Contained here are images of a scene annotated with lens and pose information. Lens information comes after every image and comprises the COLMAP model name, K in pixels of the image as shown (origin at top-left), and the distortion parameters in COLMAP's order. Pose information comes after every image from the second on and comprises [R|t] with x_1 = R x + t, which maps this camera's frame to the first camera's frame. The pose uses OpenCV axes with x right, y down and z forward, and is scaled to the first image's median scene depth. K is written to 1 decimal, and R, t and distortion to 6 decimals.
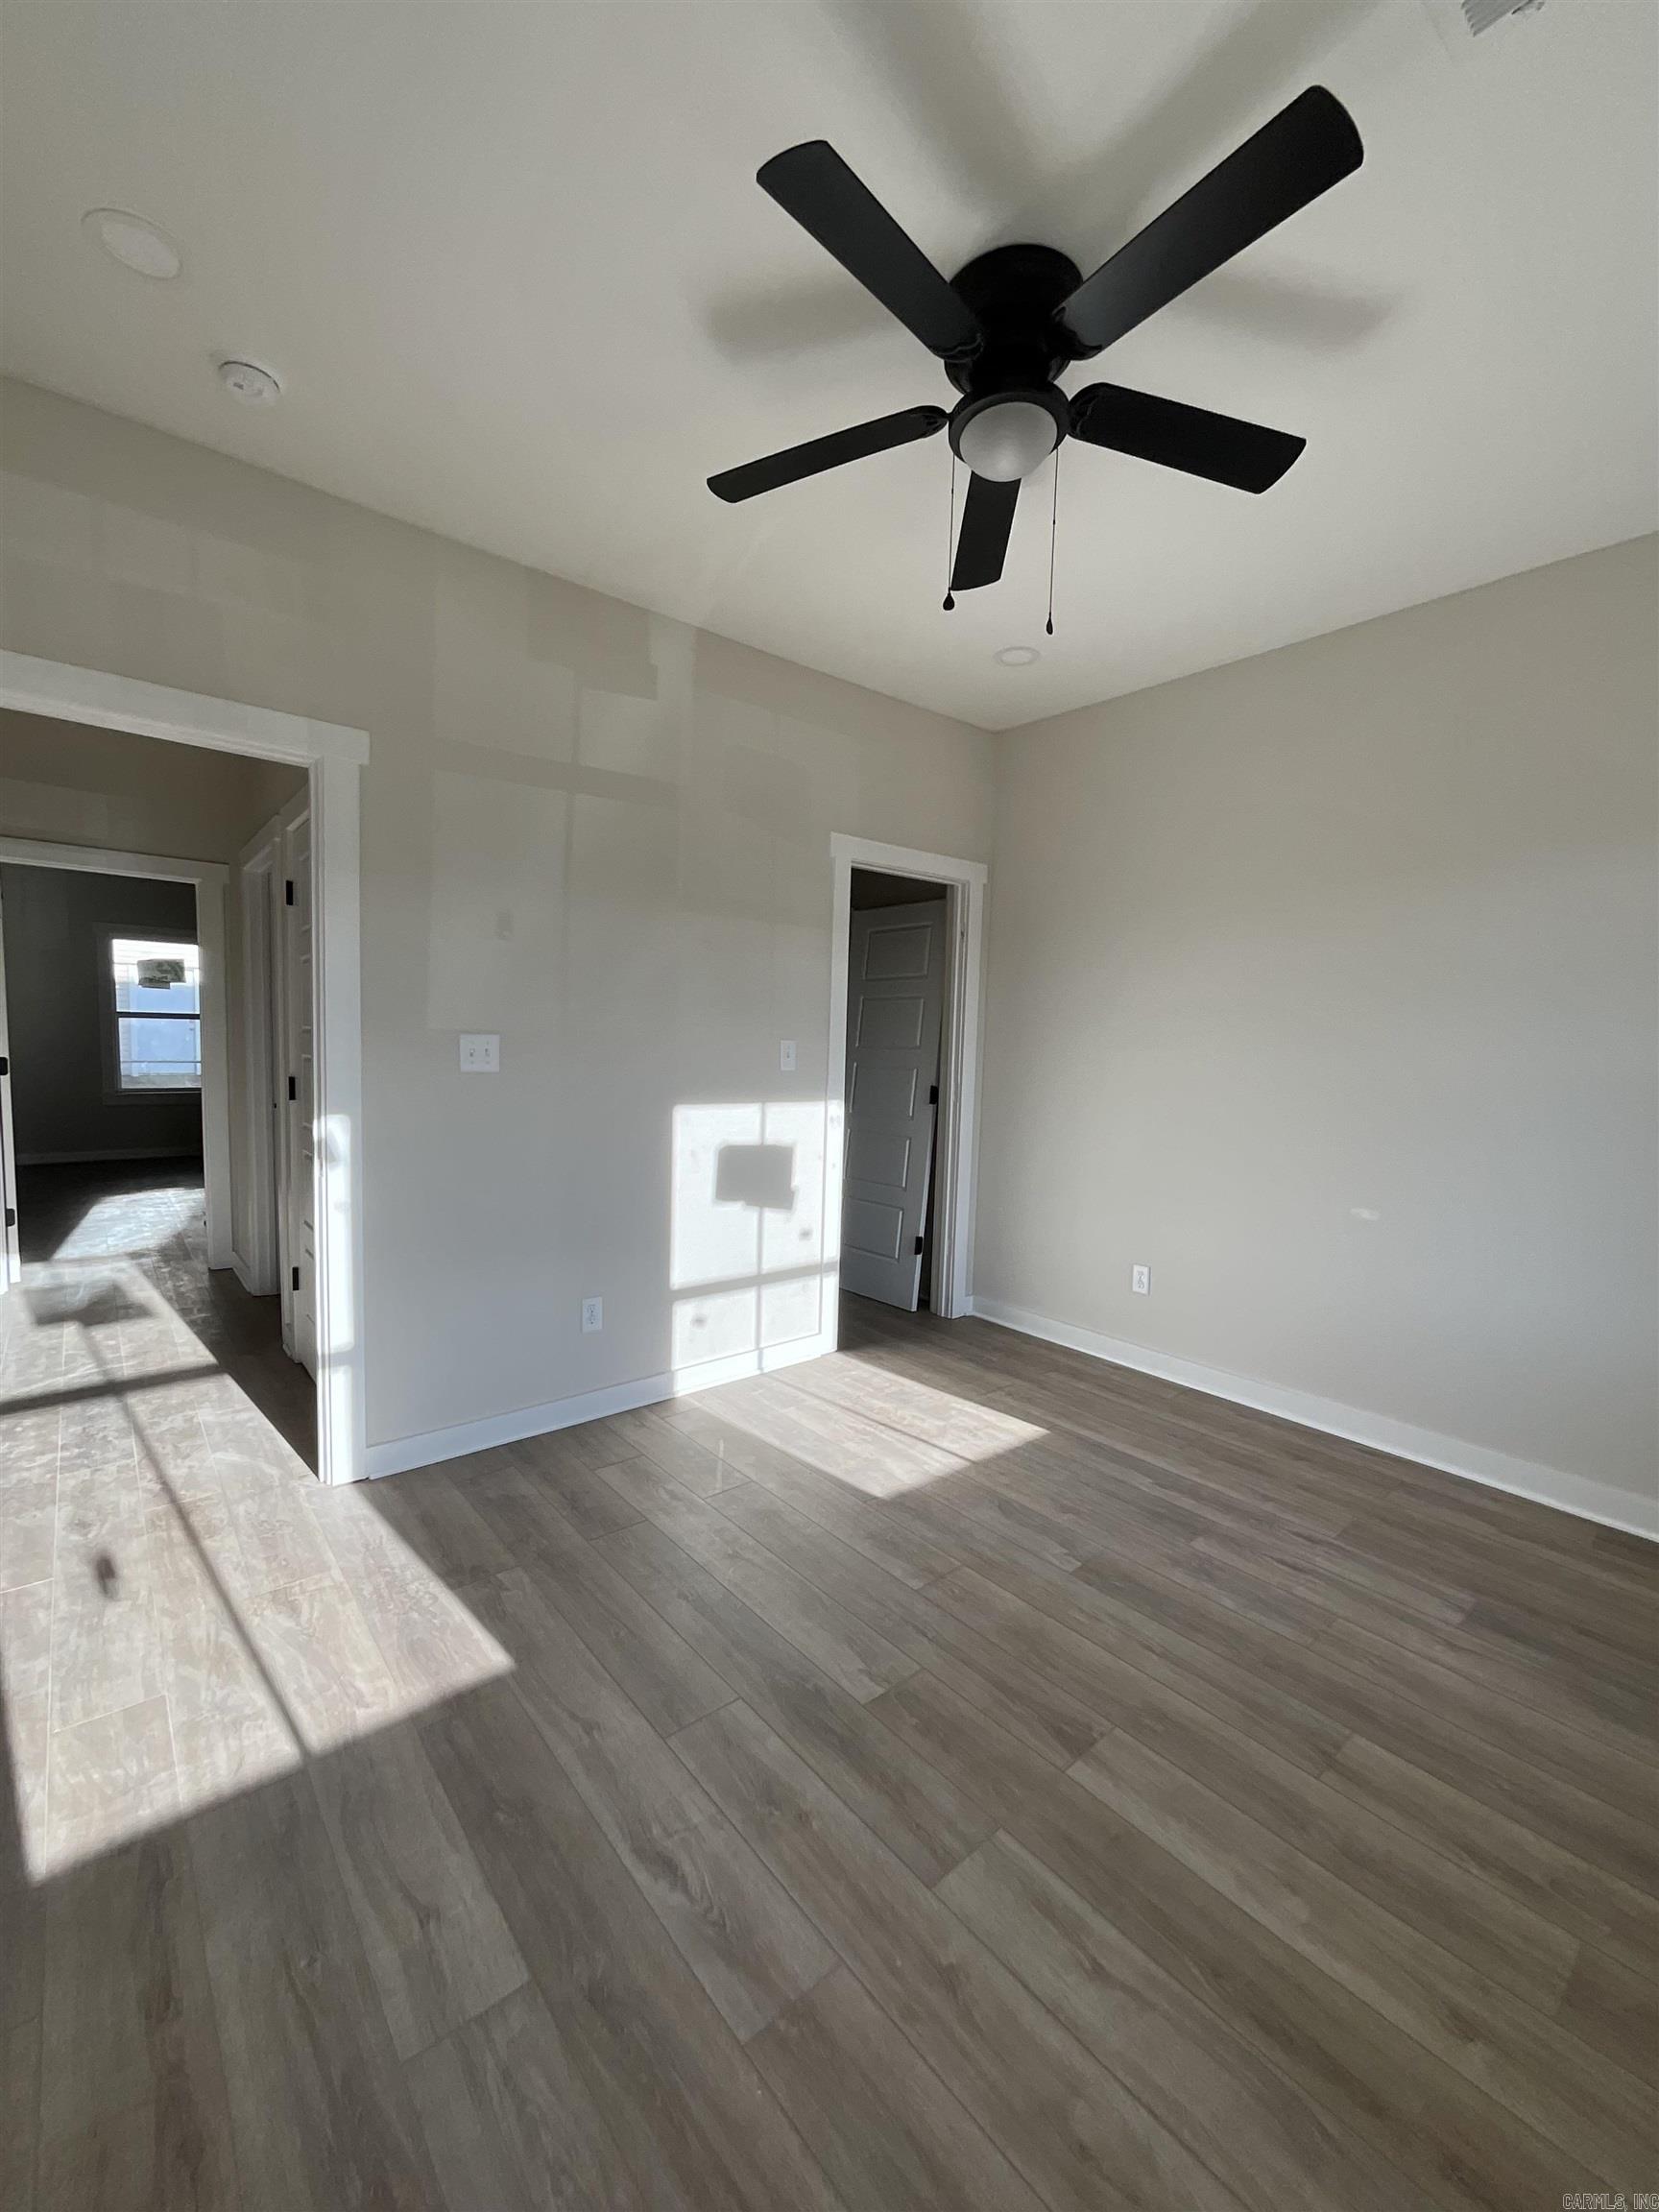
lens RADIAL K [[894.6, 0, 829.5], [0, 894.6, 1106.0], [0, 0, 1]] dist [0.002049, 0.000270]
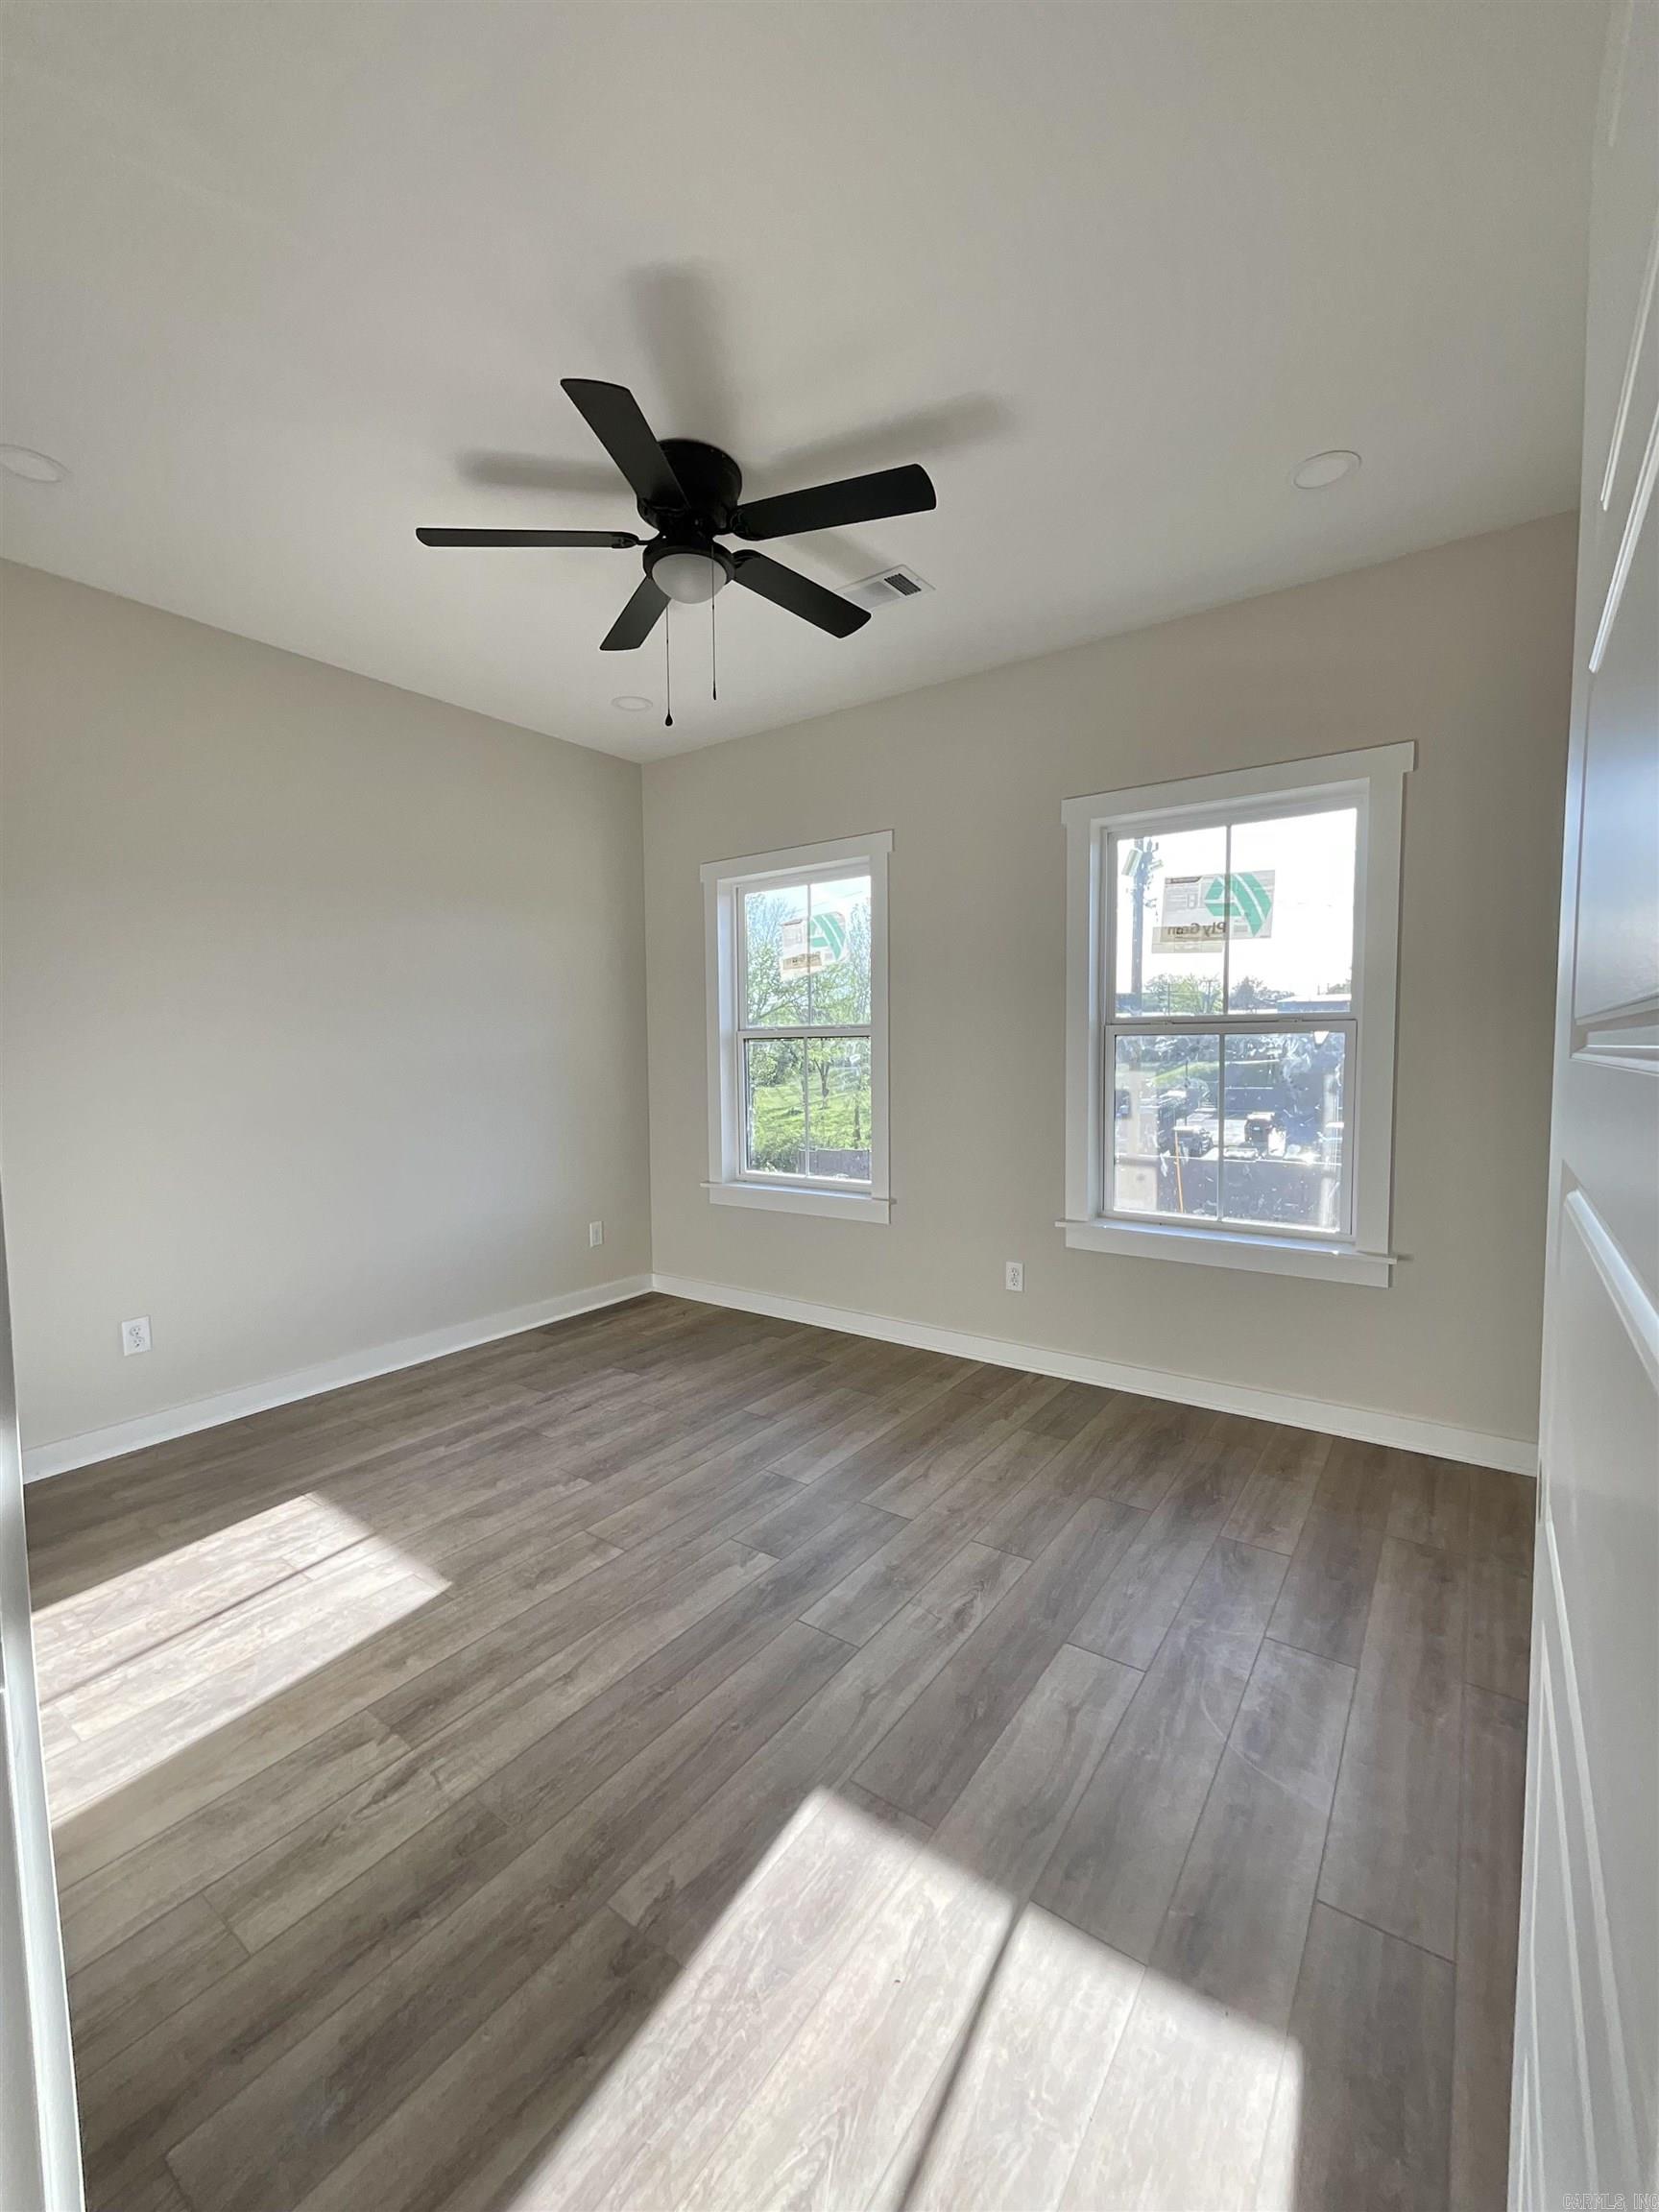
lens RADIAL K [[944.3, 0, 830.0], [0, 944.3, 1114.2], [0, 0, 1]] dist [0.000430, 0.000319]
pose [[-0.271048, -0.092095, 0.958150, -0.941241], [0.071089, 0.990779, 0.115341, -0.080140], [-0.959937, 0.099377, -0.262002, 0.956267]]
